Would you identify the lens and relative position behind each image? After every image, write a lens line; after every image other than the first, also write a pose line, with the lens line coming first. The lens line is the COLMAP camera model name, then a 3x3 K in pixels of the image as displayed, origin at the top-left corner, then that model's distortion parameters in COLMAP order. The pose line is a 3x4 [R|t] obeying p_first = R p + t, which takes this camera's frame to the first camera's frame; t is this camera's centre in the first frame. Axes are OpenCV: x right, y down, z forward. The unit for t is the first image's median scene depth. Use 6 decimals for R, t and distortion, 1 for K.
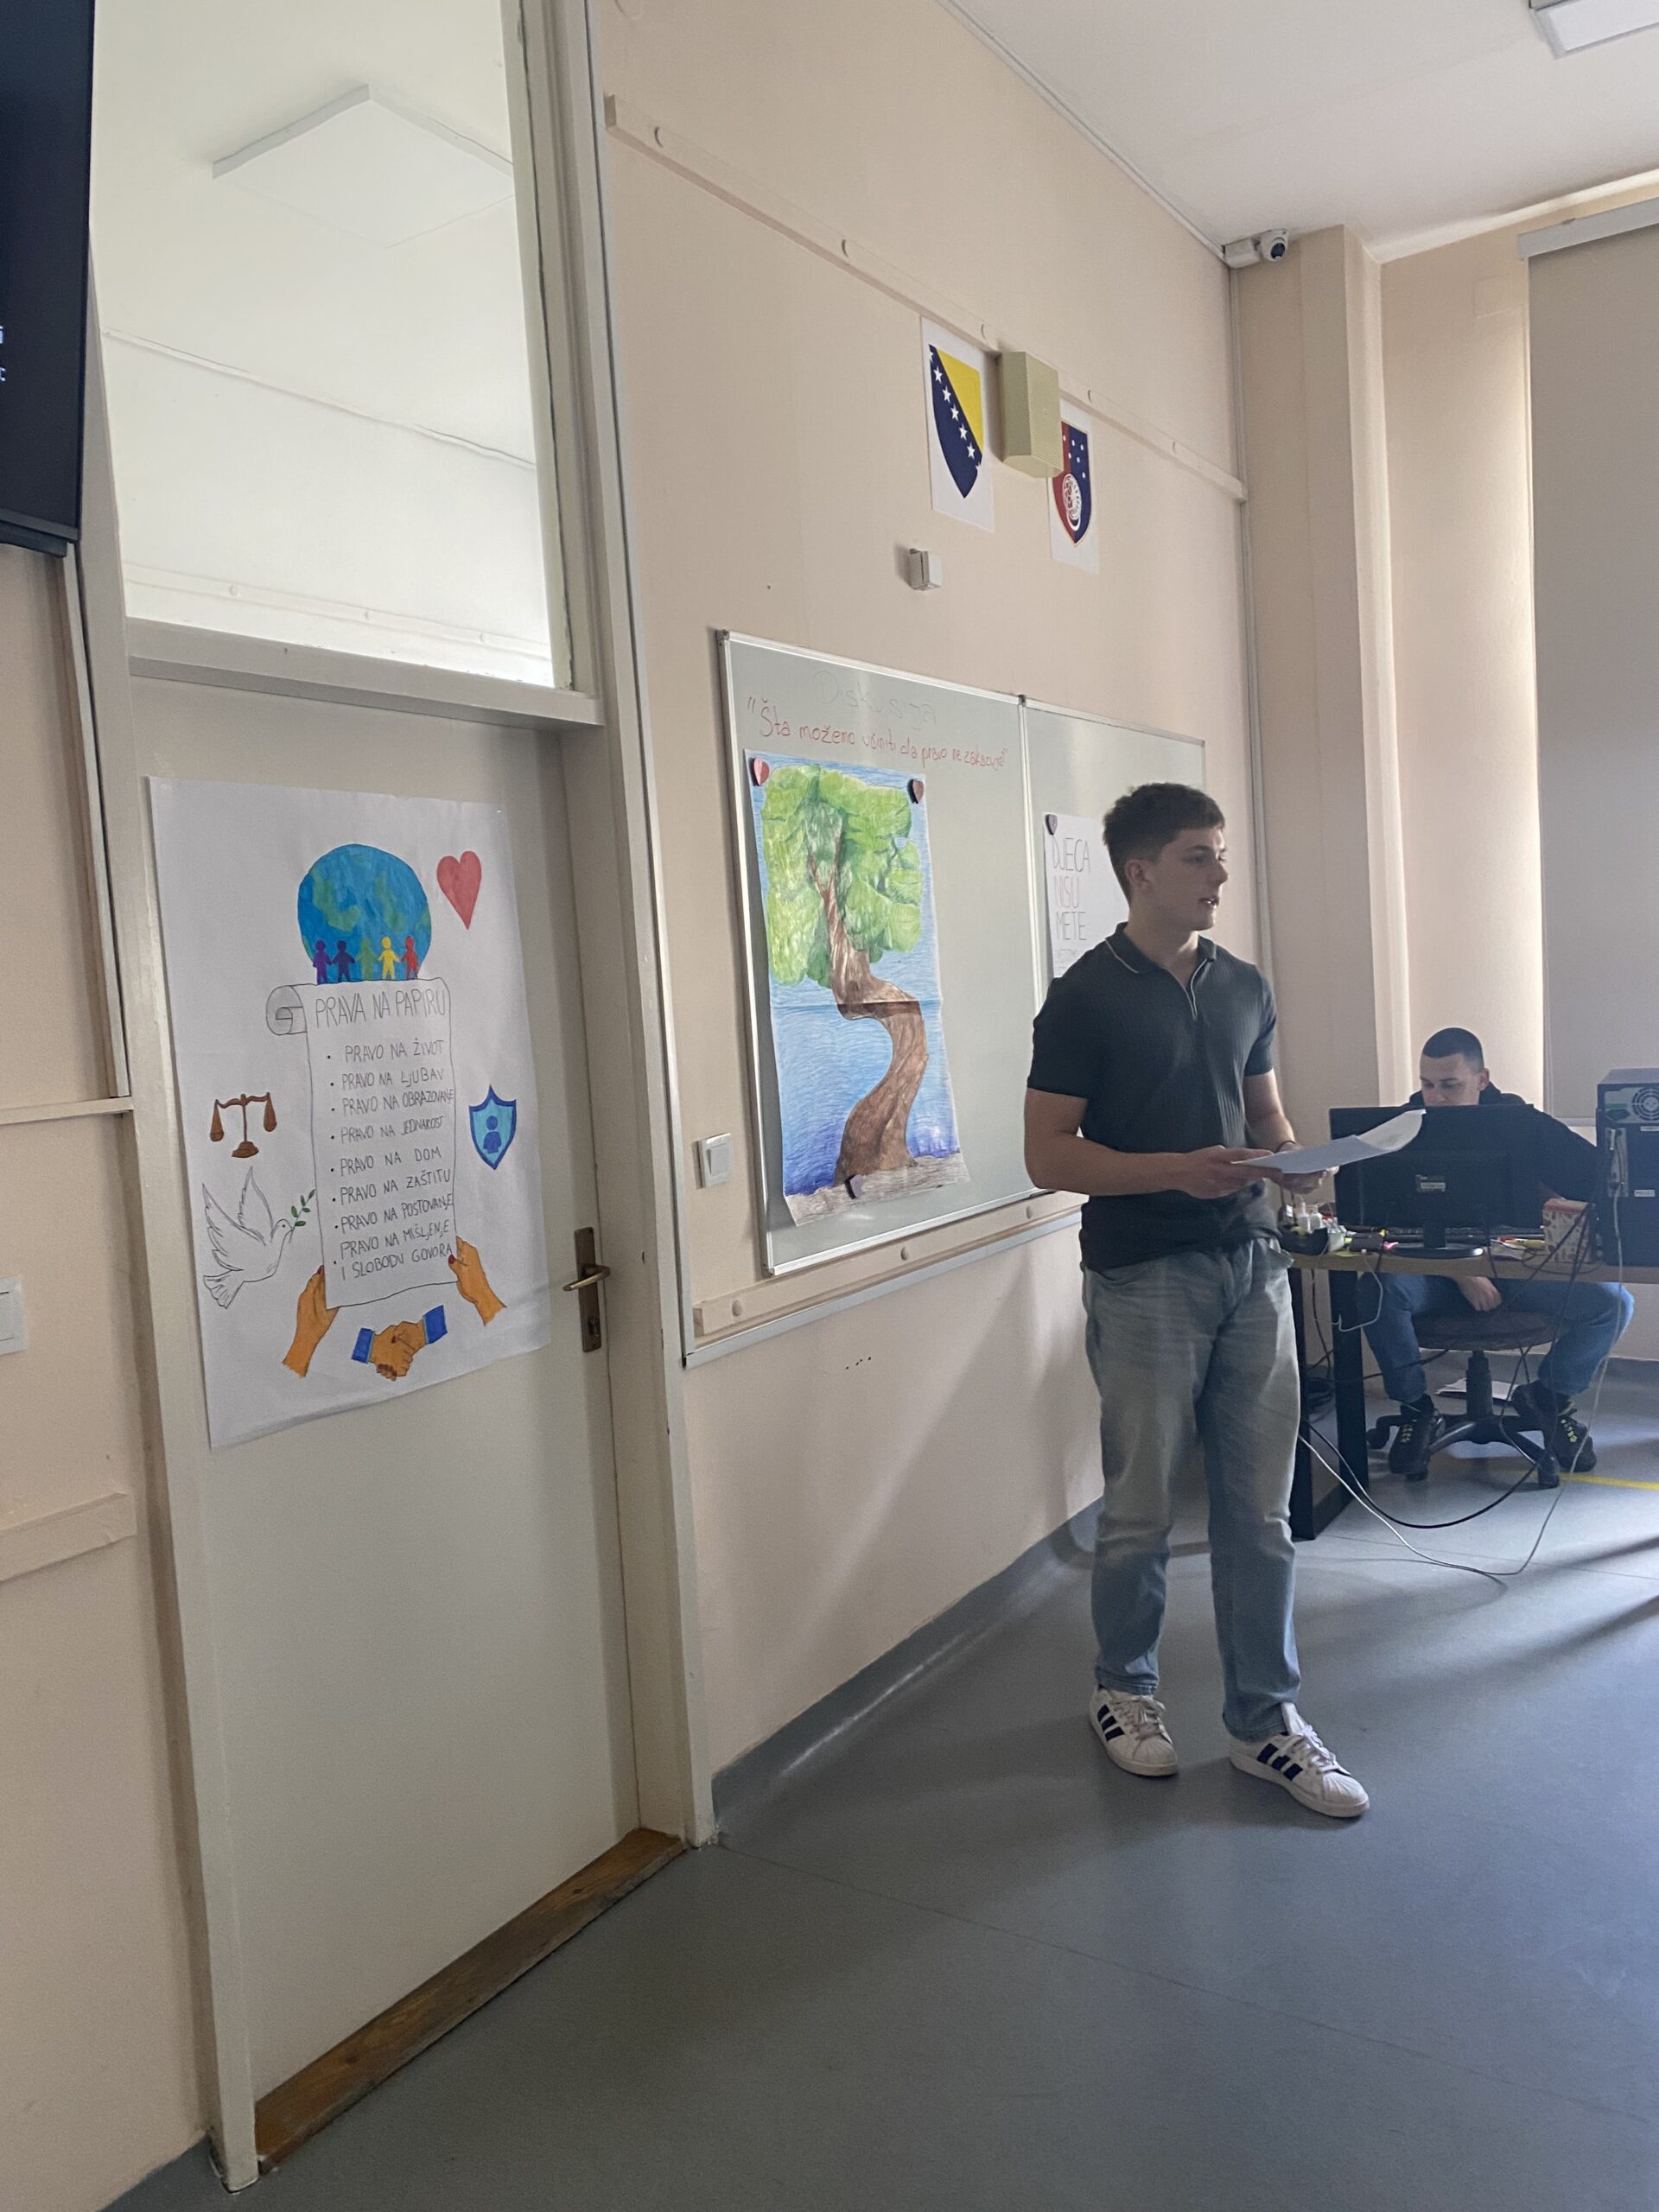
lens RADIAL K [[1664.6, 0, 829.1], [0, 1664.6, 1085.8], [0, 0, 1]] dist [0.048878, -0.053669]
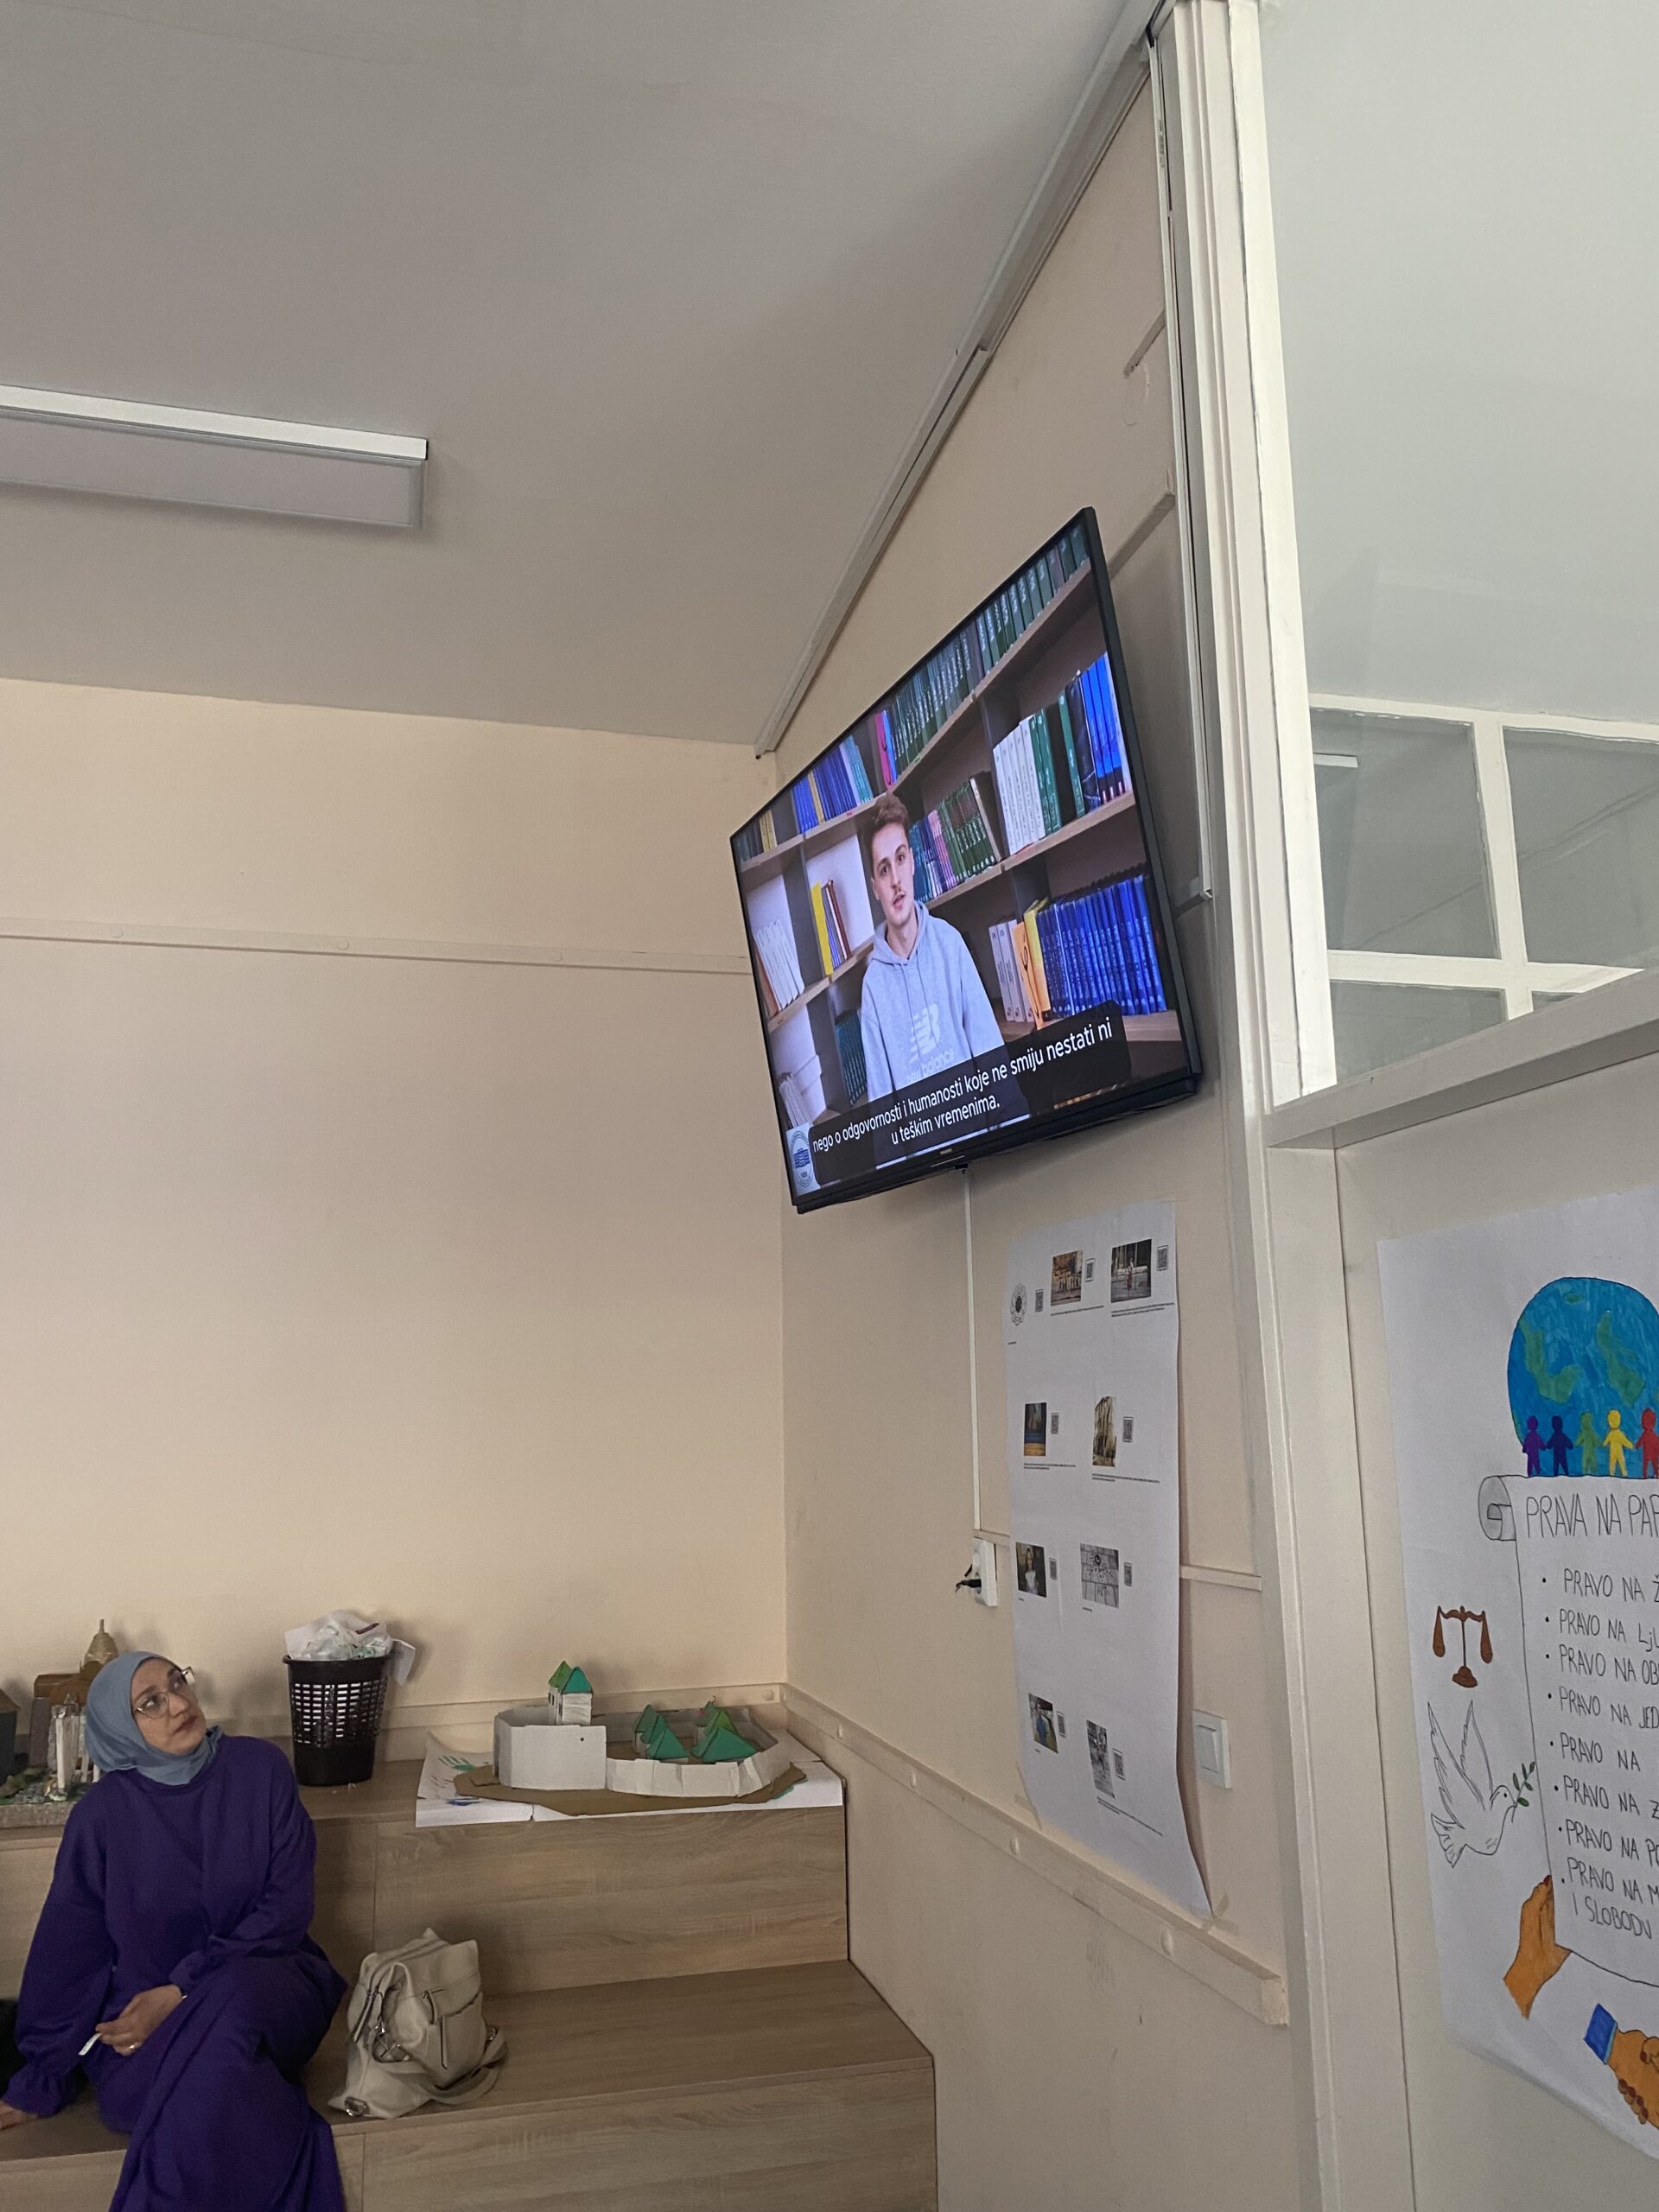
lens RADIAL K [[1664.6, 0, 829.1], [0, 1664.6, 1085.8], [0, 0, 1]] dist [0.048878, -0.053669]
pose [[-0.671436, -0.081897, -0.736523, 0.379278], [0.010556, 0.992717, -0.120006, -0.119031], [0.740987, -0.088351, -0.665681, 1.039565]]
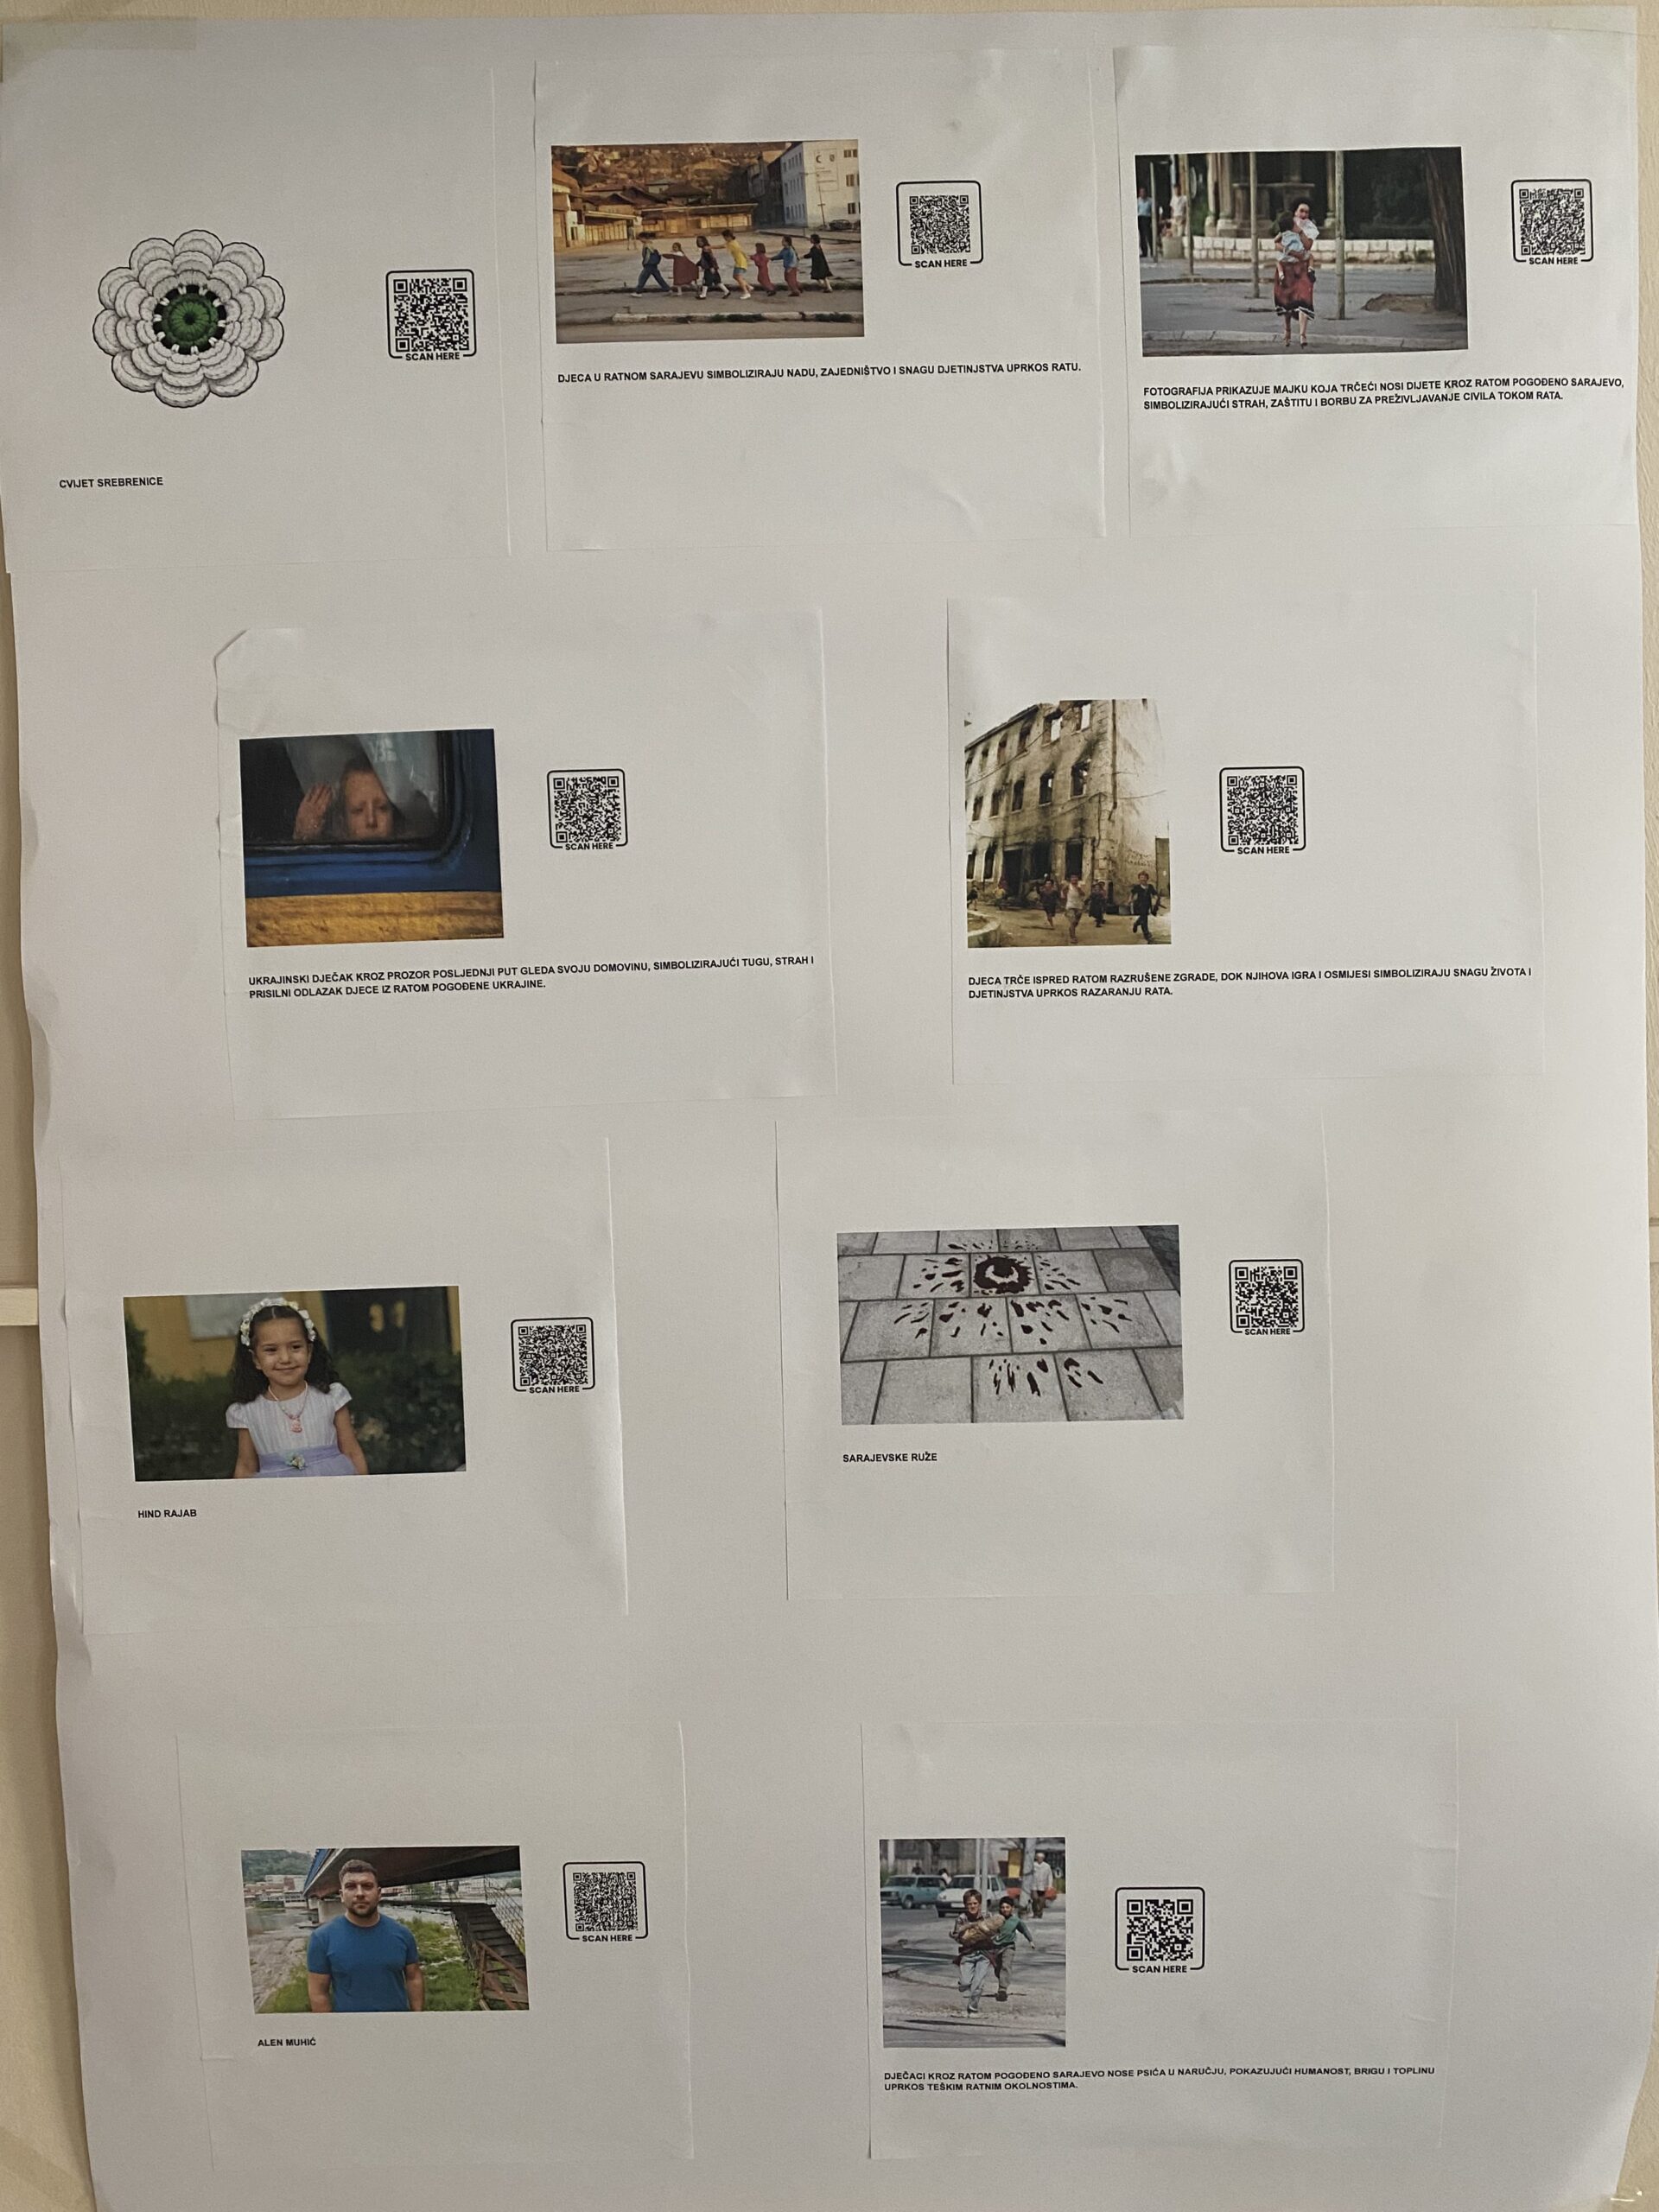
lens RADIAL K [[1664.6, 0, 829.1], [0, 1664.6, 1085.8], [0, 0, 1]] dist [0.048878, -0.053669]
pose [[0.560658, 0.078791, -0.824290, -0.186591], [-0.045116, 0.996891, 0.064603, -0.020266], [0.826817, 0.000968, 0.562470, 0.392844]]
